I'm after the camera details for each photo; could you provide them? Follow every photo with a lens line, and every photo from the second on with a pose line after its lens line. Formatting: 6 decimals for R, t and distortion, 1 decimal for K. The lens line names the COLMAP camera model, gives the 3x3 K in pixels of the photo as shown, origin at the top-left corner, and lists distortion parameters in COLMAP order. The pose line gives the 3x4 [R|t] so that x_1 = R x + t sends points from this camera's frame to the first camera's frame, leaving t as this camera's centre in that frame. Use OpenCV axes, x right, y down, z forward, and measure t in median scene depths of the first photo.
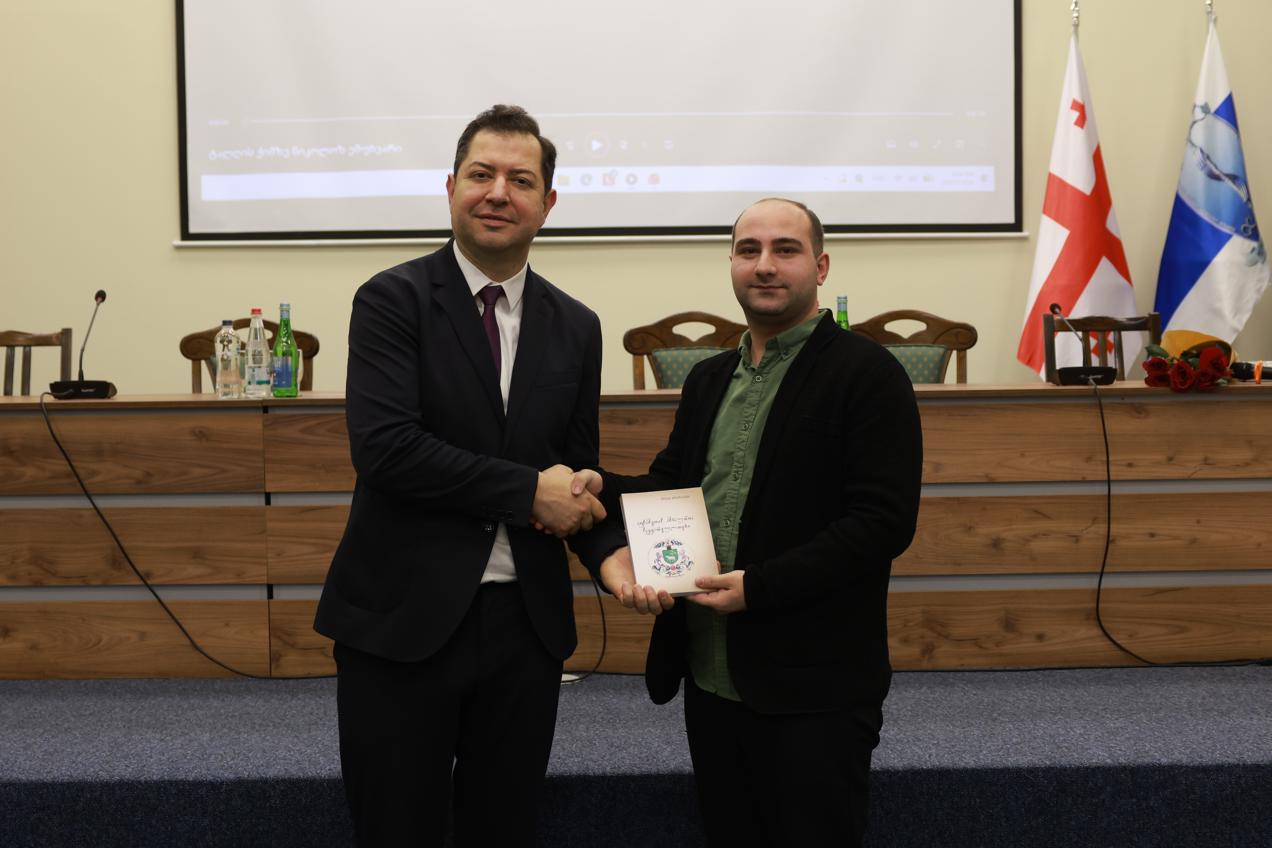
lens RADIAL K [[1749.2, 0, 636.0], [0, 1749.2, 424.0], [0, 0, 1]] dist [-0.047274, 0.039940]
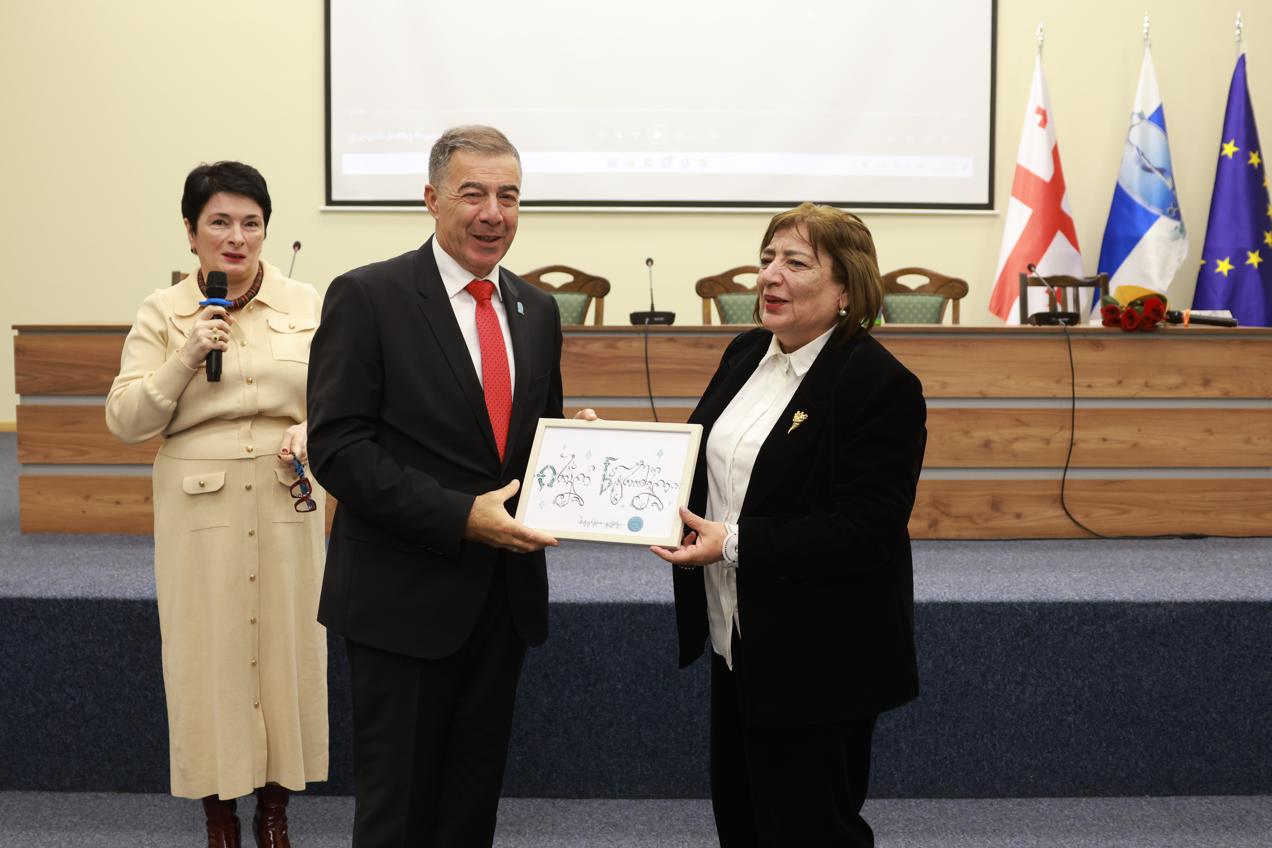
lens RADIAL K [[1469.1, 0, 636.0], [0, 1469.1, 424.0], [0, 0, 1]] dist [-0.091774, 0.051205]
pose [[0.999866, 0.016302, -0.001548, -0.056473], [-0.016235, 0.999211, 0.036242, 0.017449], [0.002137, -0.036212, 0.999342, -0.101298]]
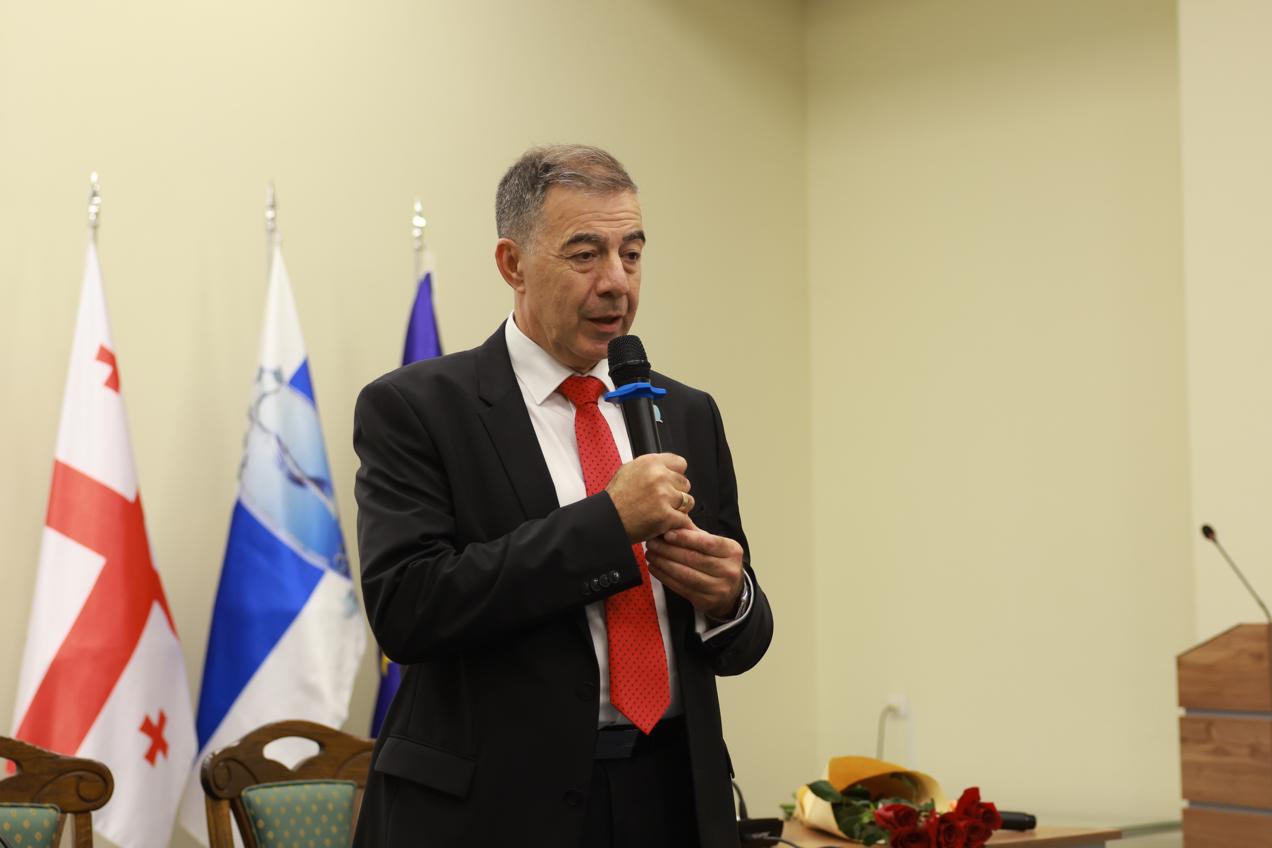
lens RADIAL K [[2607.0, 0, 636.0], [0, 2607.0, 424.0], [0, 0, 1]] dist [0.088487, 0.194963]
pose [[0.682912, 0.059601, 0.728065, -0.478026], [0.041568, 0.991881, -0.120188, -0.064657], [-0.729317, 0.112342, 0.674889, 0.392985]]
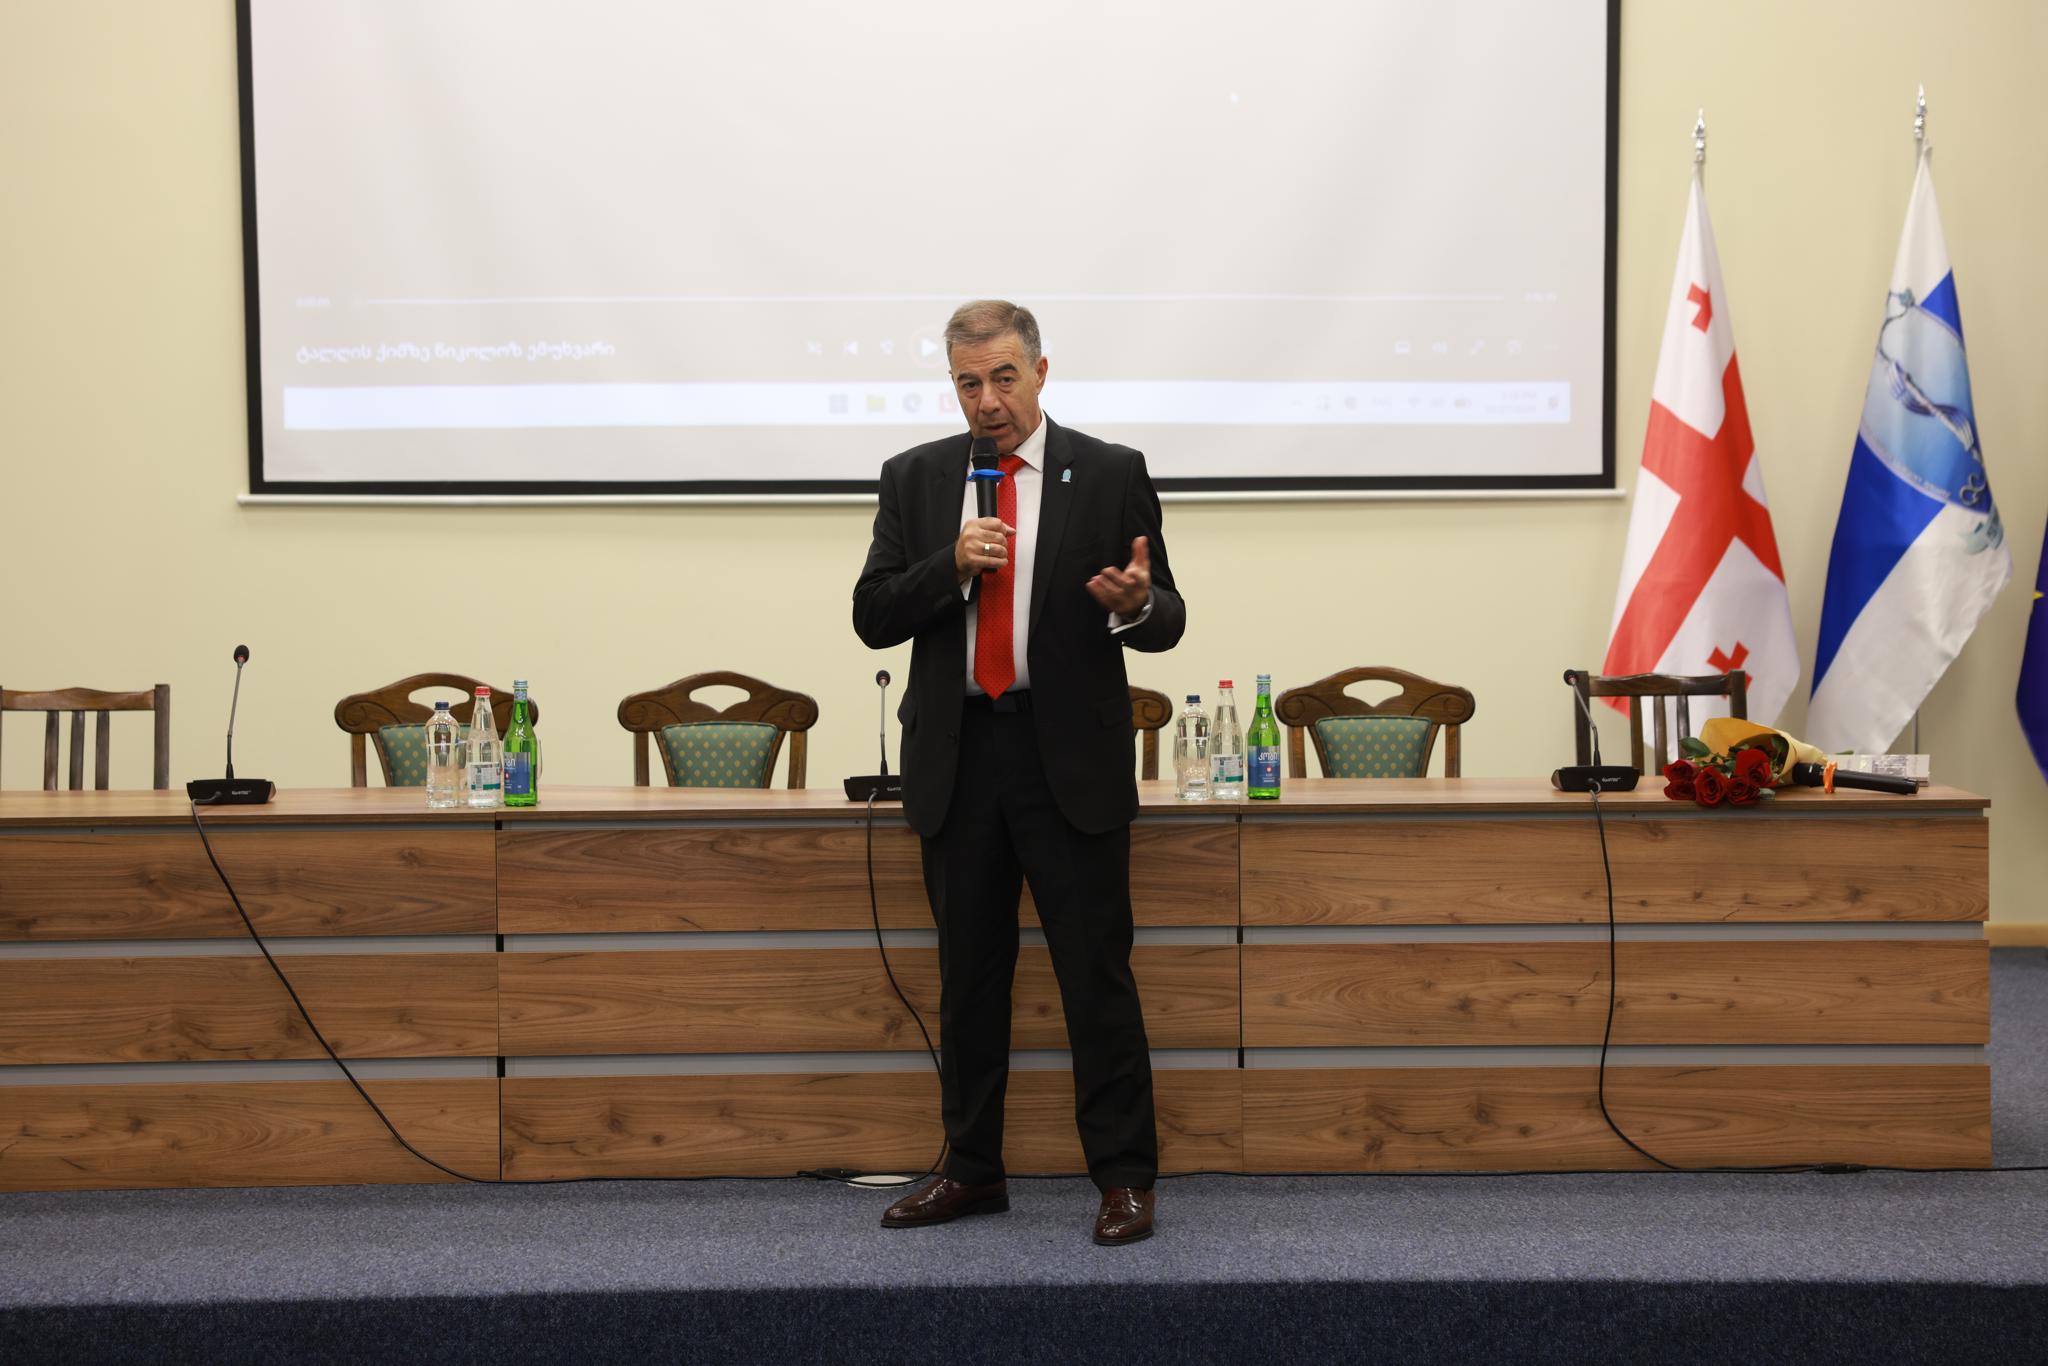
lens RADIAL K [[3987.1, 0, 1024.0], [0, 3987.1, 683.0], [0, 0, 1]] dist [0.304309, -0.077632]
pose [[0.999965, 0.003836, 0.007491, 0.001651], [-0.003848, 0.999991, 0.001626, -0.072778], [-0.007484, -0.001654, 0.999971, -0.730633]]
